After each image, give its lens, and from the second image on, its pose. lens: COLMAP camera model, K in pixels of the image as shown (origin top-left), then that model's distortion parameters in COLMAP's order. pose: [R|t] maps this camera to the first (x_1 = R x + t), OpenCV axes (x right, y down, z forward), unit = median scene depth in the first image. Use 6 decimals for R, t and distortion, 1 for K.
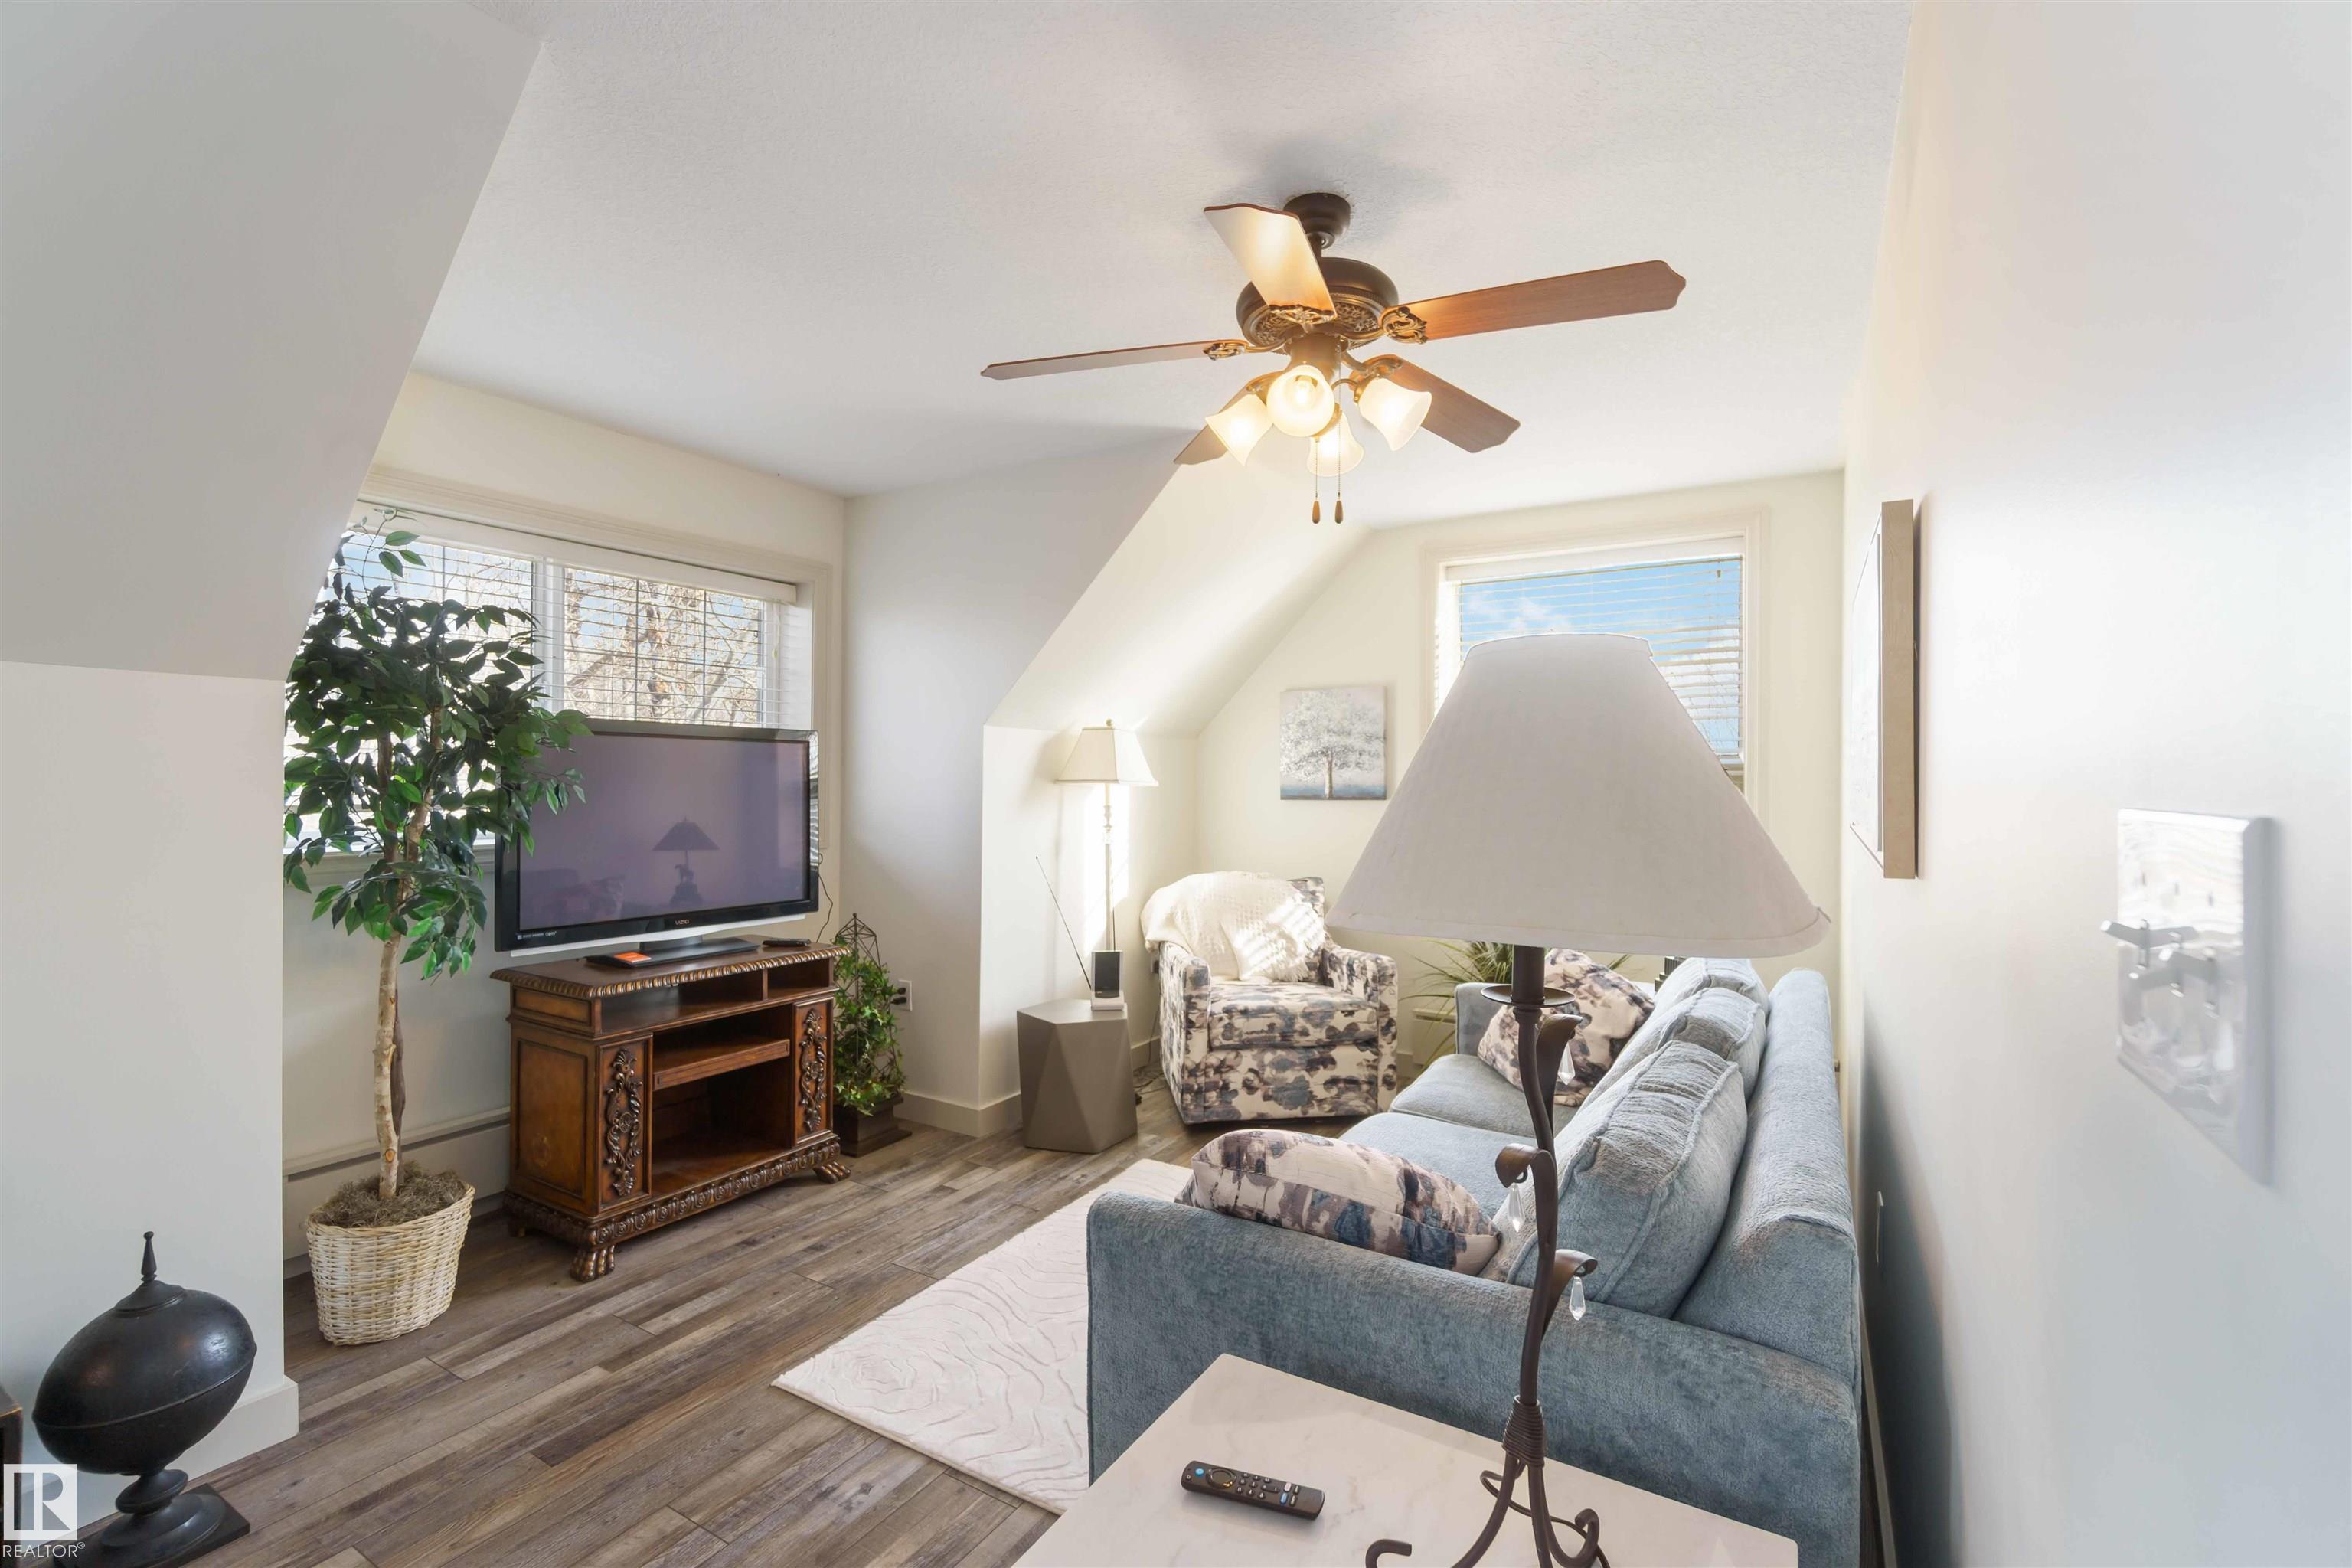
lens RADIAL K [[1010.0, 0, 1170.4], [0, 1010.0, 784.3], [0, 0, 1]] dist [-0.003080, -0.000206]
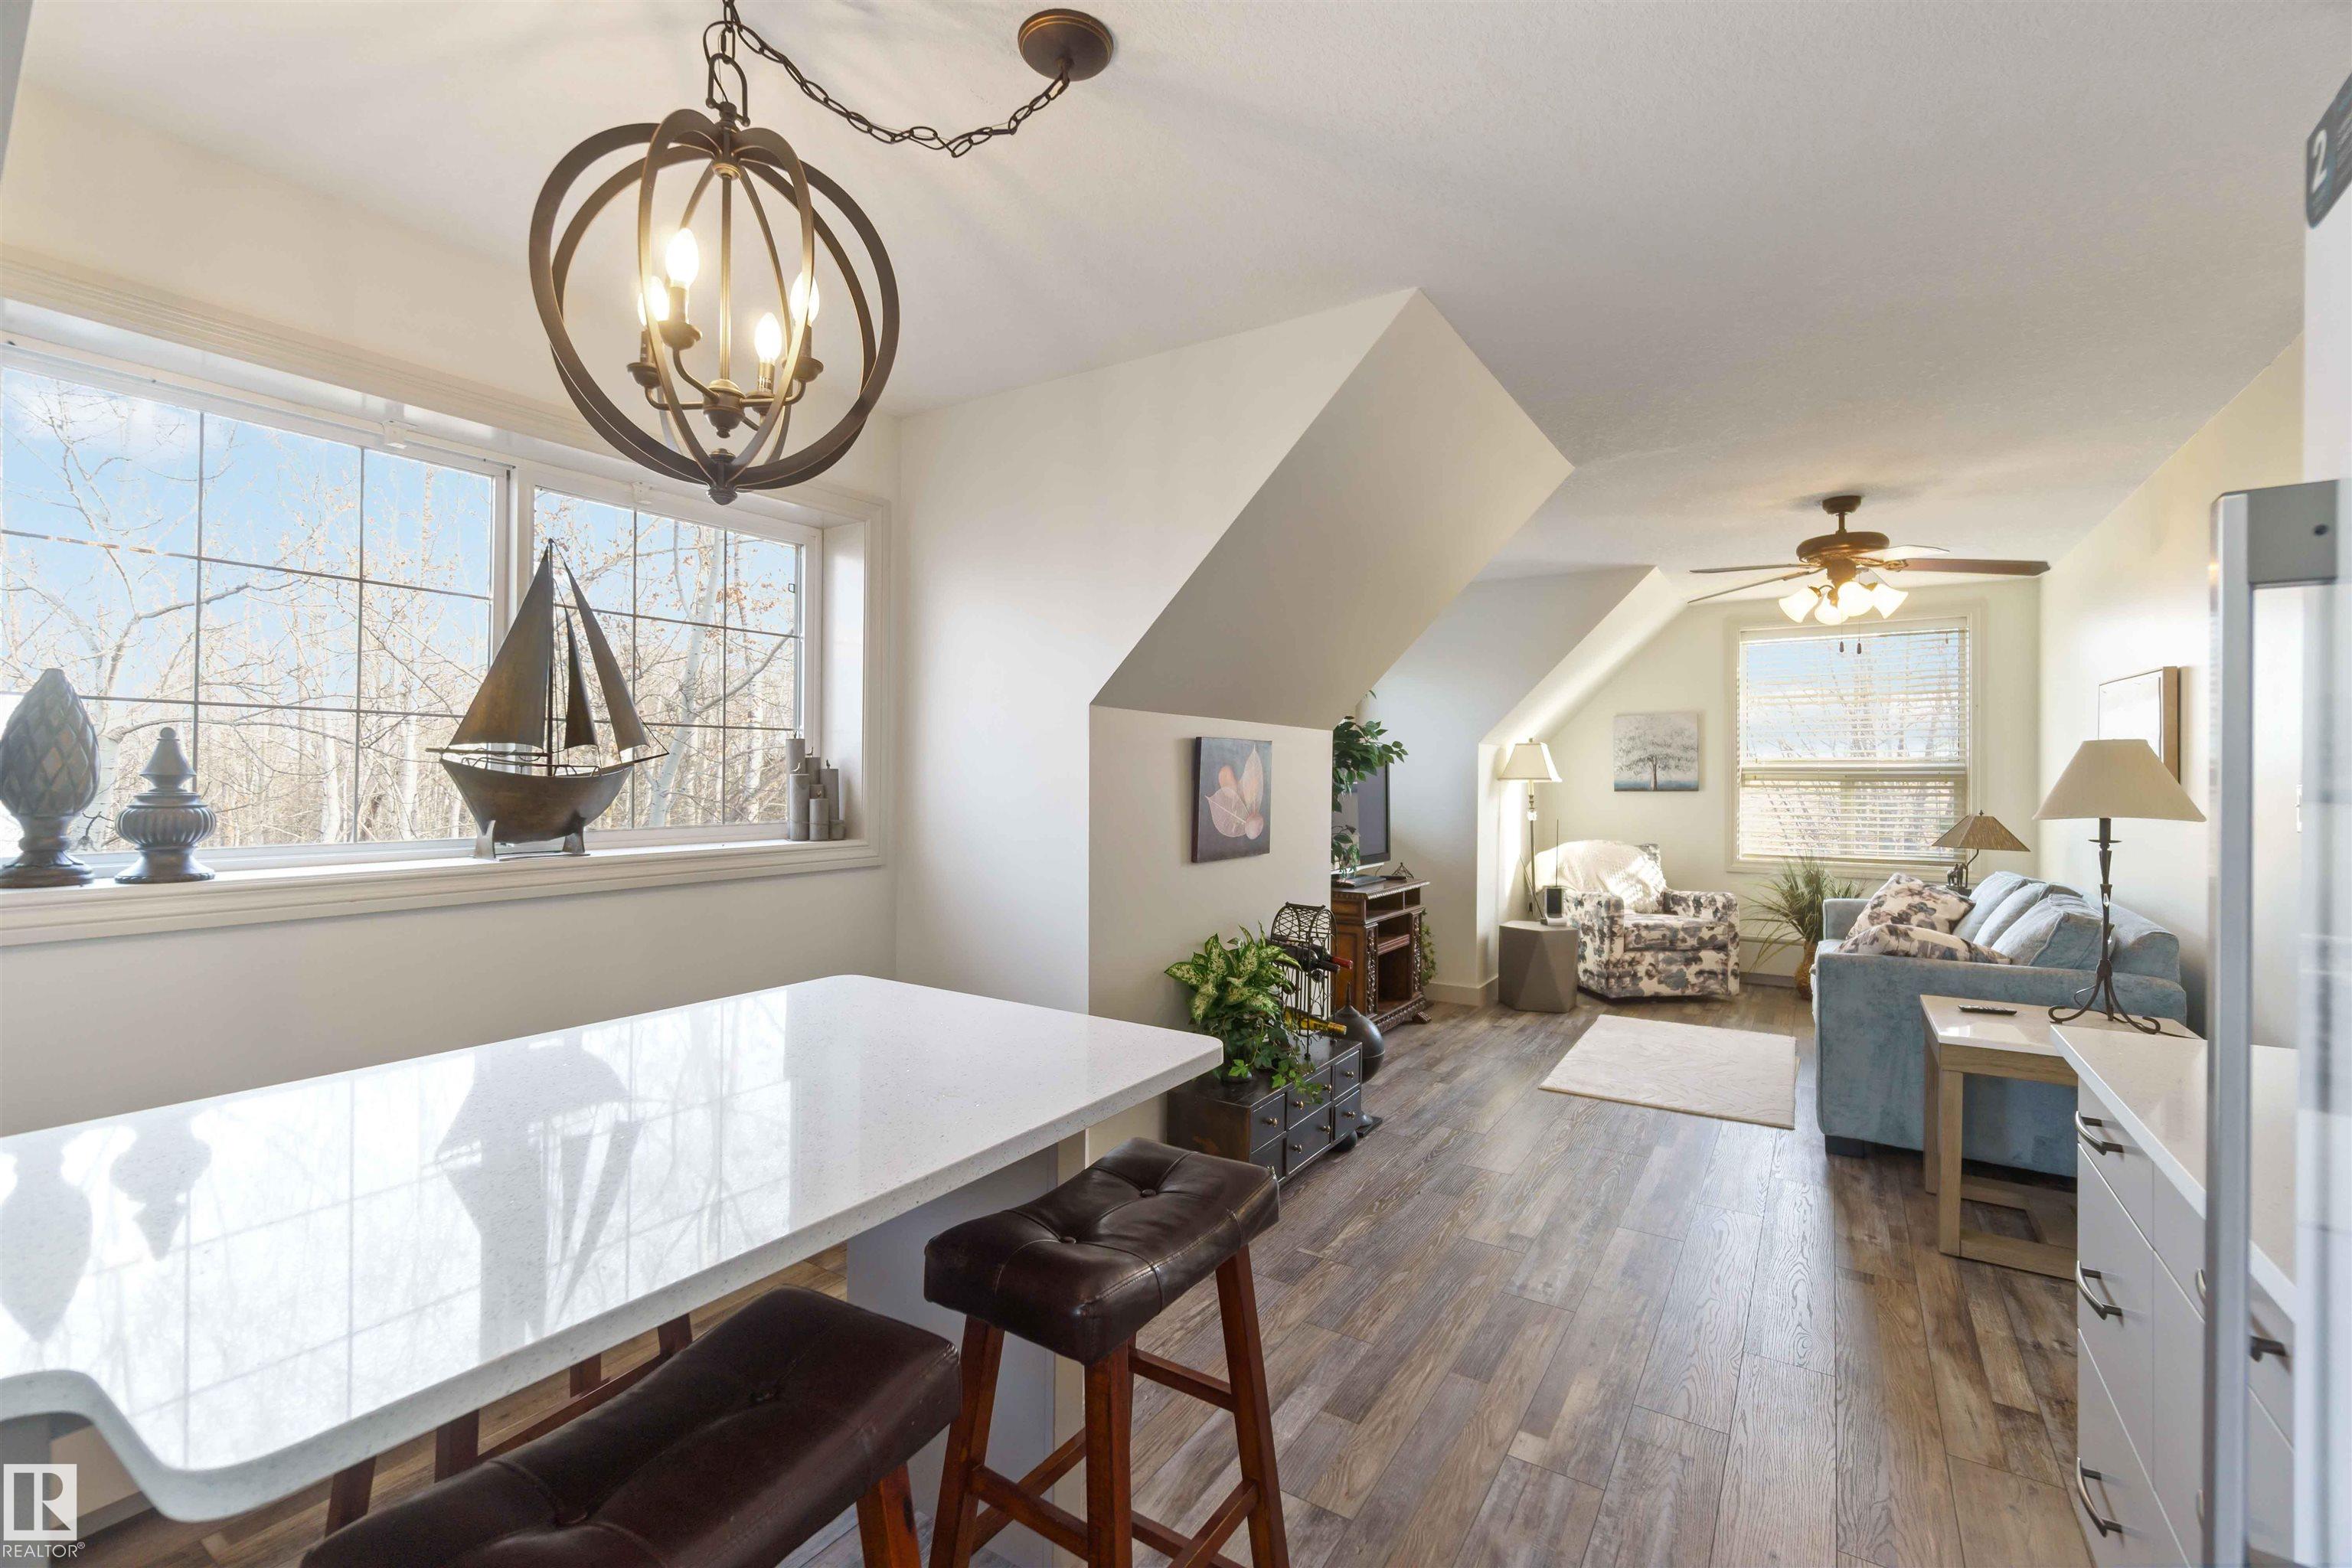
lens RADIAL K [[1010.0, 0, 1167.1], [0, 1010.0, 772.6], [0, 0, 1]] dist [-0.003080, -0.000206]
pose [[0.999661, -0.002254, -0.025940, -0.617572], [0.002095, 0.999979, -0.006178, -0.004688], [0.025954, 0.006121, 0.999644, -0.572049]]
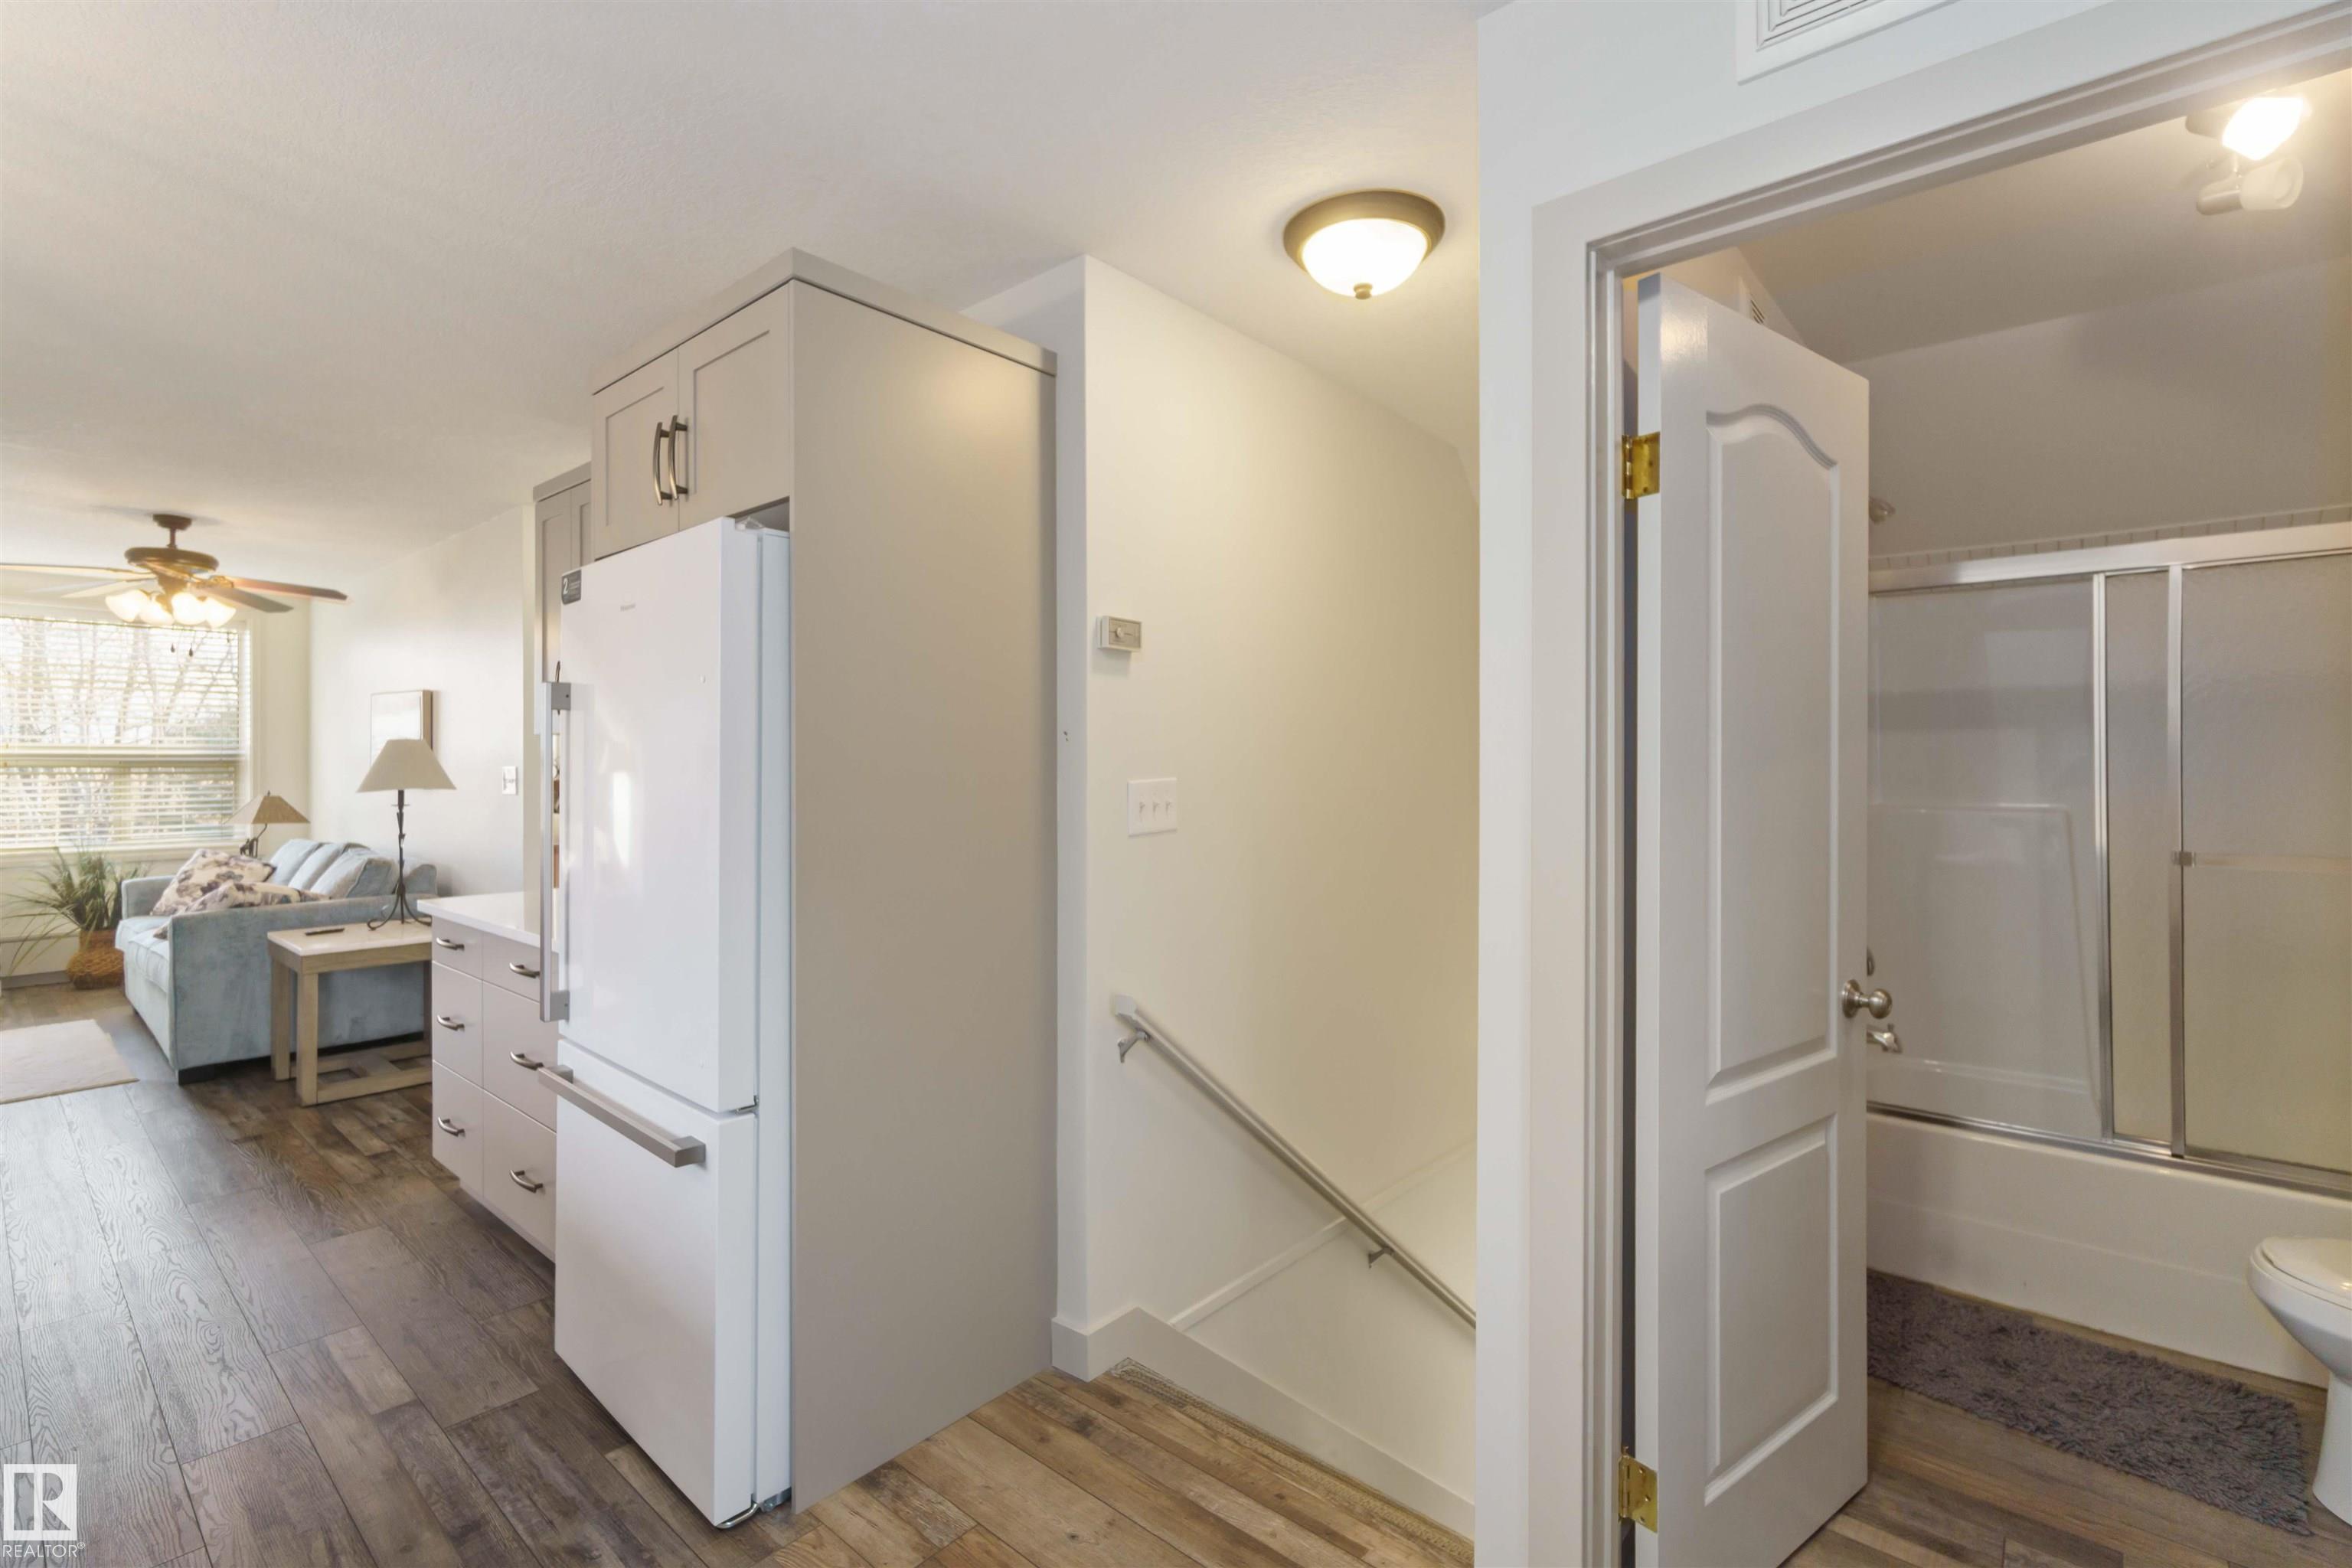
lens RADIAL K [[1010.0, 0, 1166.3], [0, 1010.0, 763.9], [0, 0, 1]] dist [-0.003080, -0.000206]
pose [[0.133098, -0.005762, 0.991086, -0.970702], [0.003911, 0.999978, 0.005288, -0.006653], [-0.991095, 0.003173, 0.133117, -0.827636]]
